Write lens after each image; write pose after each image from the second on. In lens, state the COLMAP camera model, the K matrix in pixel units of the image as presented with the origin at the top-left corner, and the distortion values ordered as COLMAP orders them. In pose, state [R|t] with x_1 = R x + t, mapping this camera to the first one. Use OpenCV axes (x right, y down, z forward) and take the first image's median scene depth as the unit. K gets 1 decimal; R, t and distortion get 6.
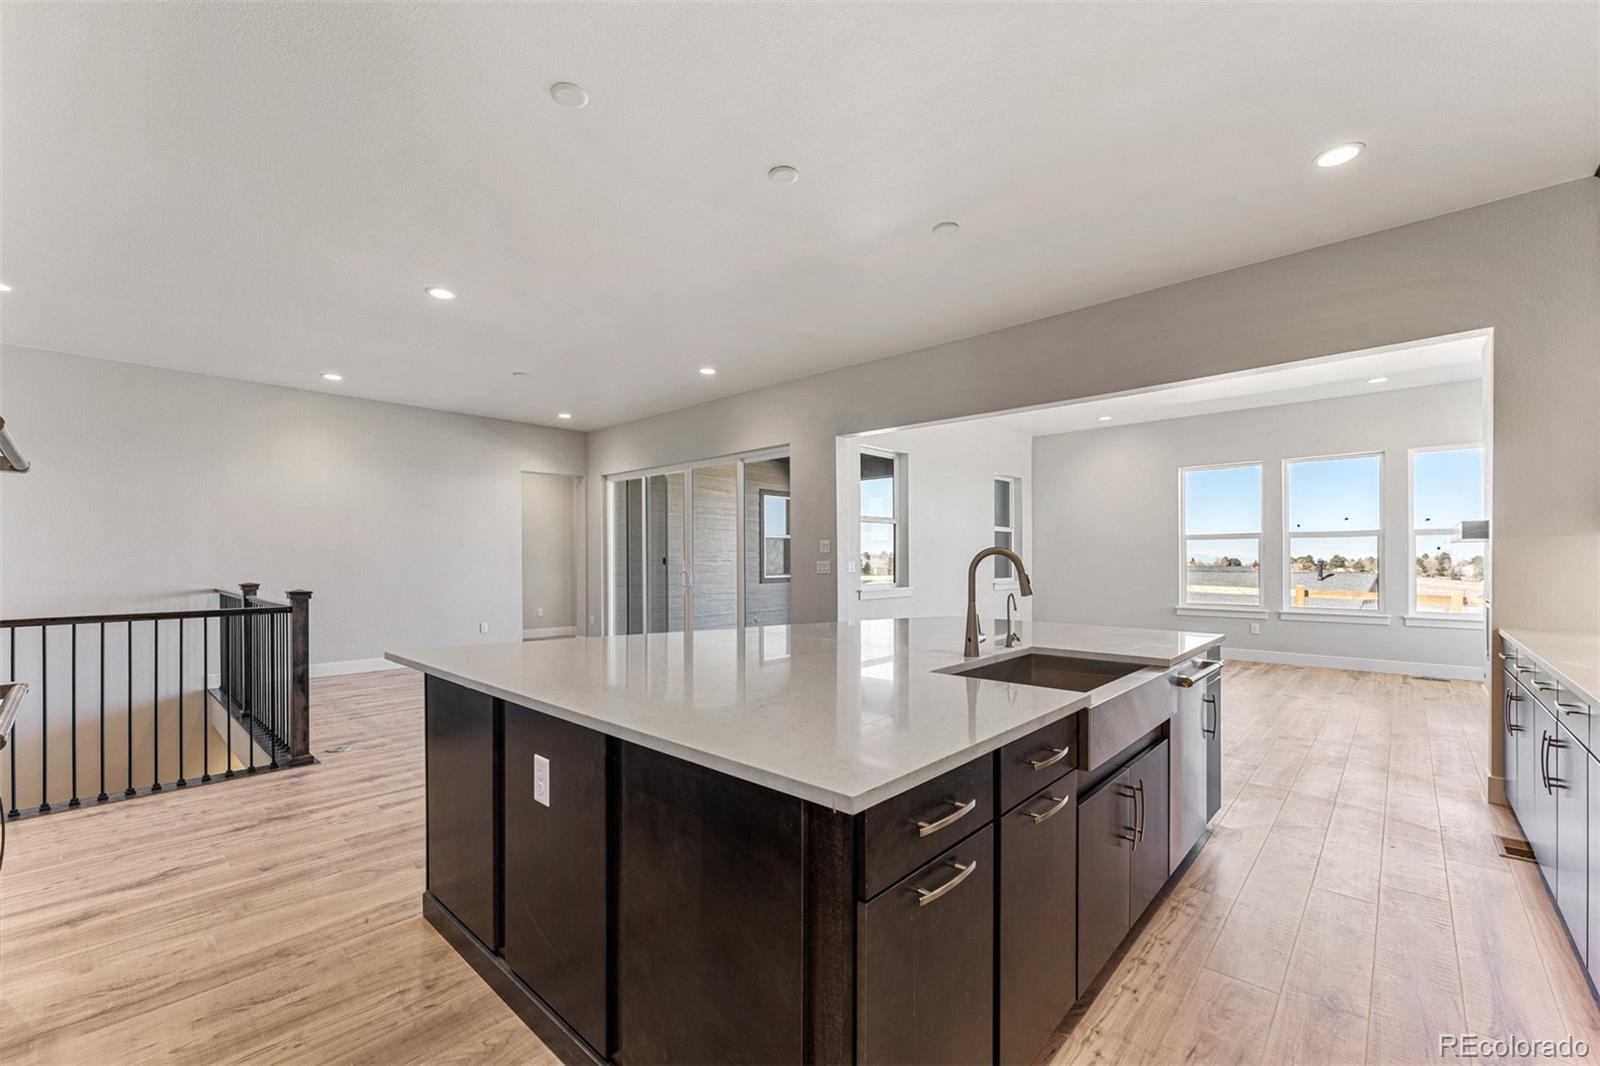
lens RADIAL K [[658.7, 0, 790.9], [0, 658.7, 556.5], [0, 0, 1]] dist [0.000704, 0.000079]
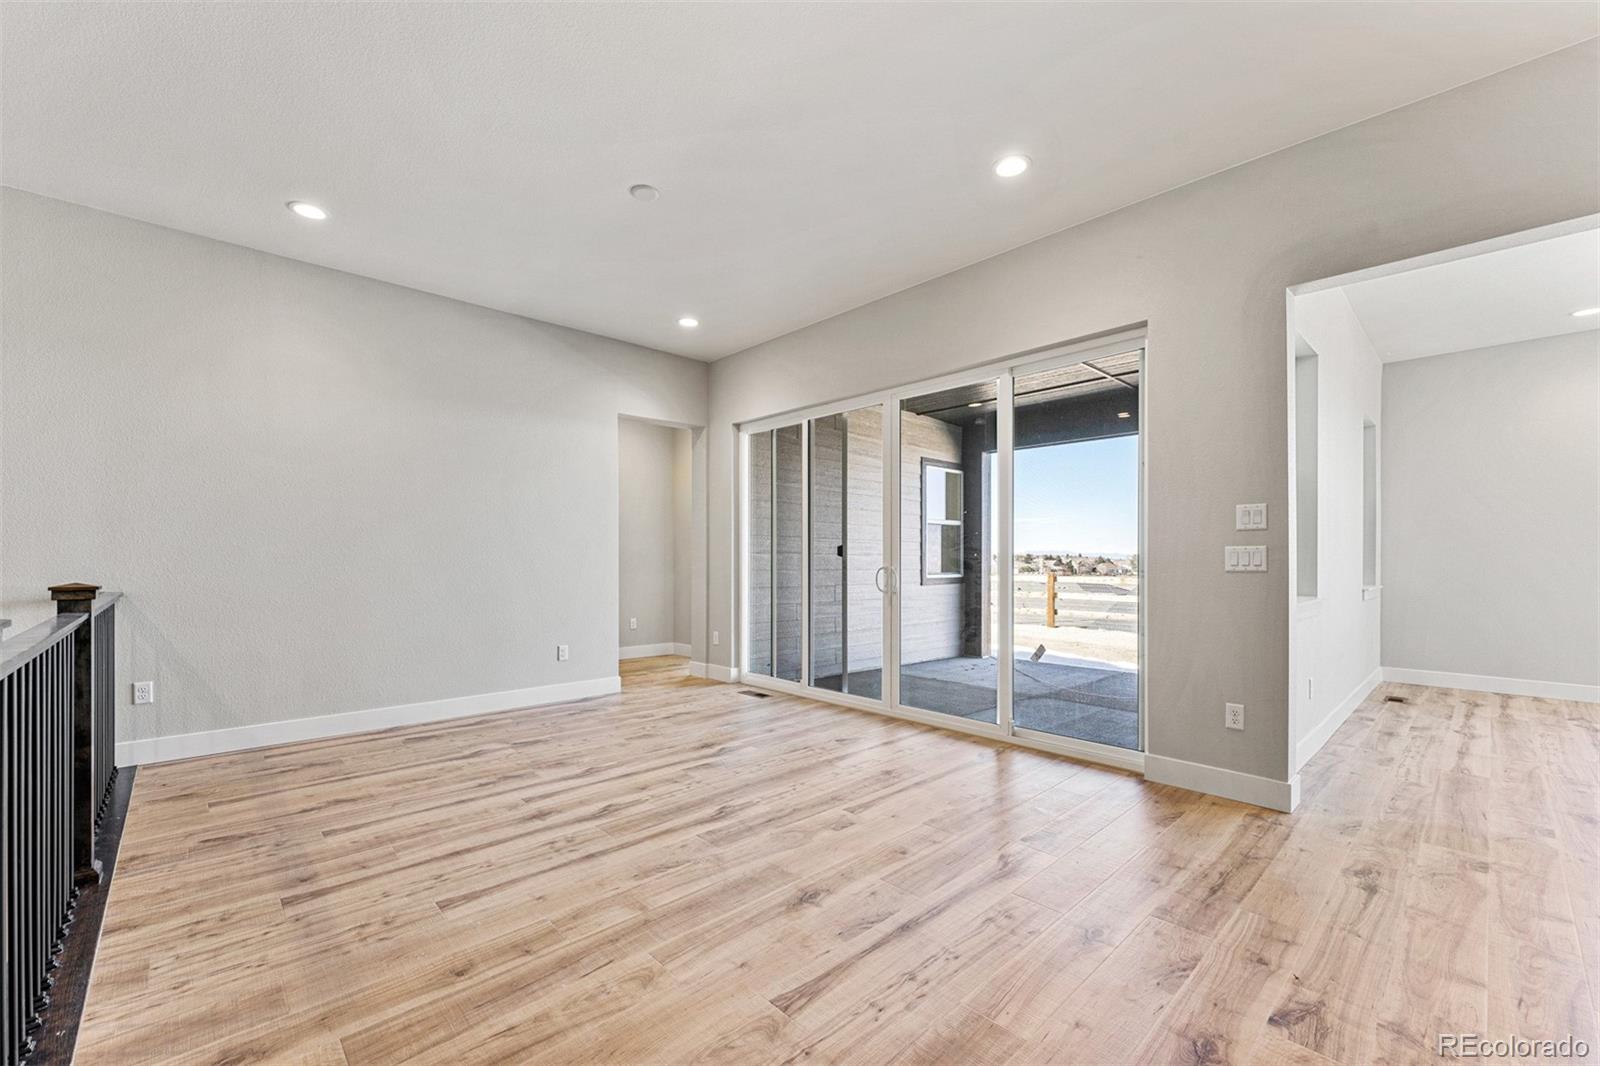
lens RADIAL K [[658.7, 0, 790.9], [0, 658.7, 556.5], [0, 0, 1]] dist [0.000704, 0.000079]
pose [[0.997250, 0.003847, -0.074018, -0.178154], [-0.003795, 0.999992, 0.000842, 0.010970], [0.074020, -0.000559, 0.997257, 0.336625]]
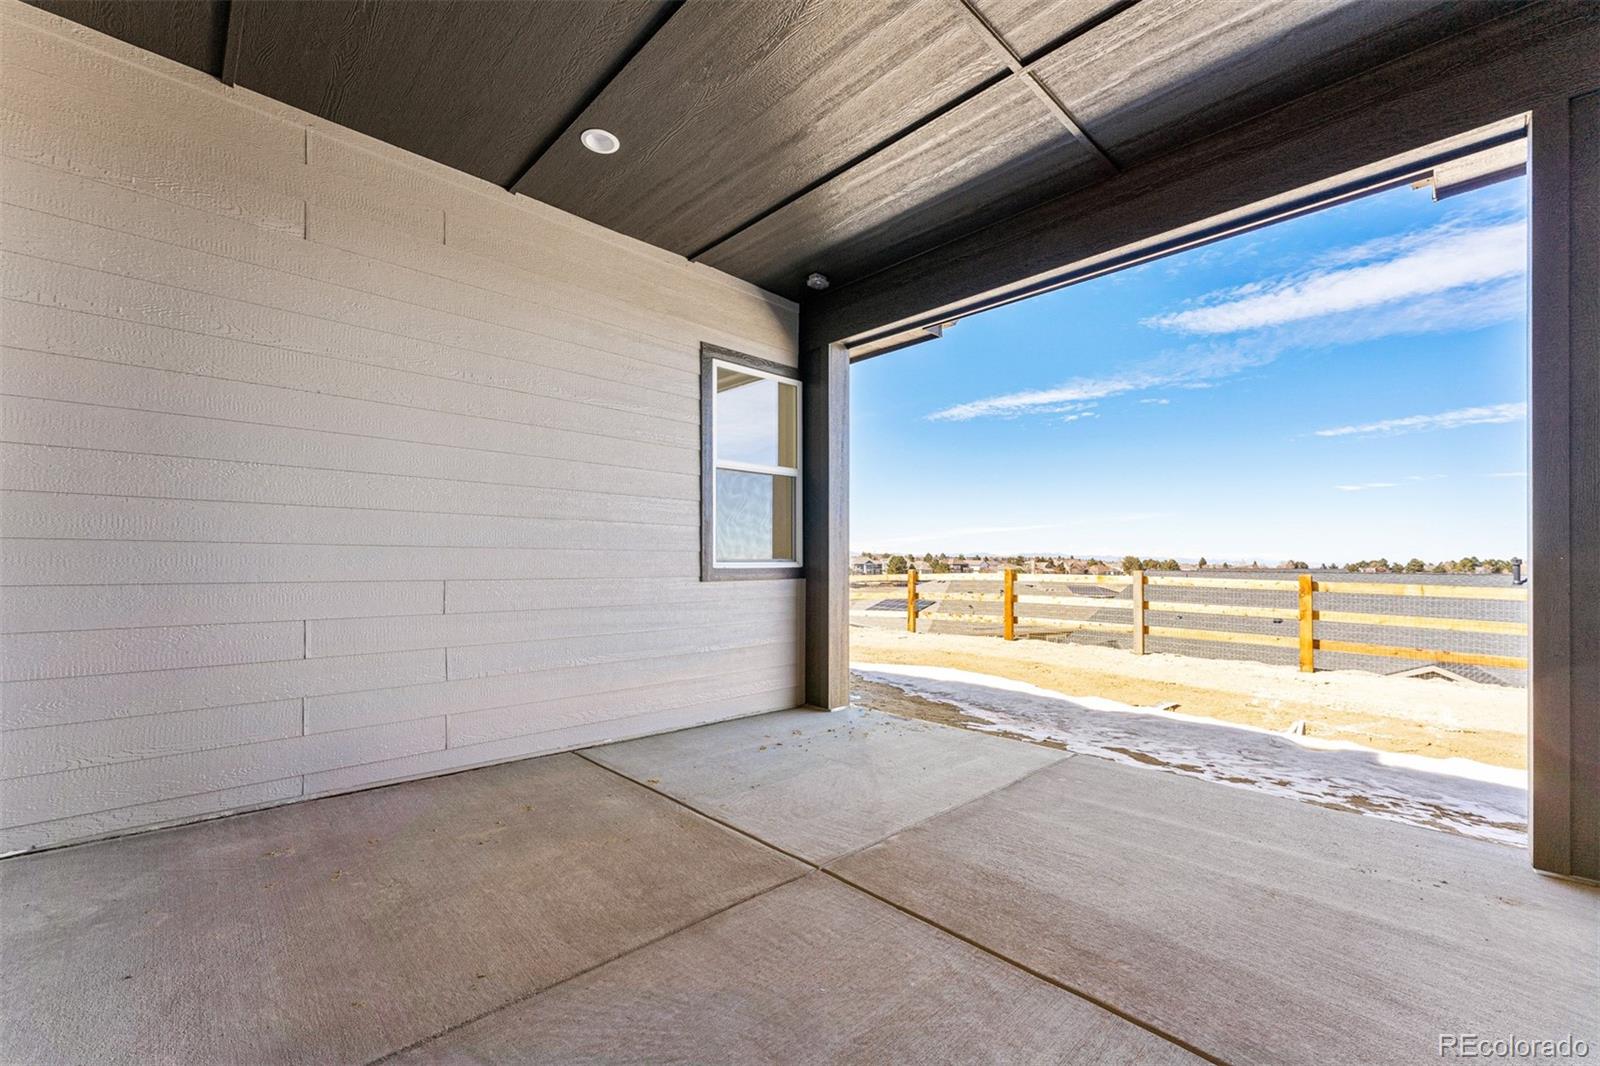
lens RADIAL K [[658.7, 0, 790.9], [0, 658.7, 556.5], [0, 0, 1]] dist [0.000704, 0.000079]
pose [[0.997880, 0.001797, -0.065052, 0.042095], [-0.002043, 0.999991, -0.003714, 0.035576], [0.065044, 0.003839, 0.997875, 0.796564]]
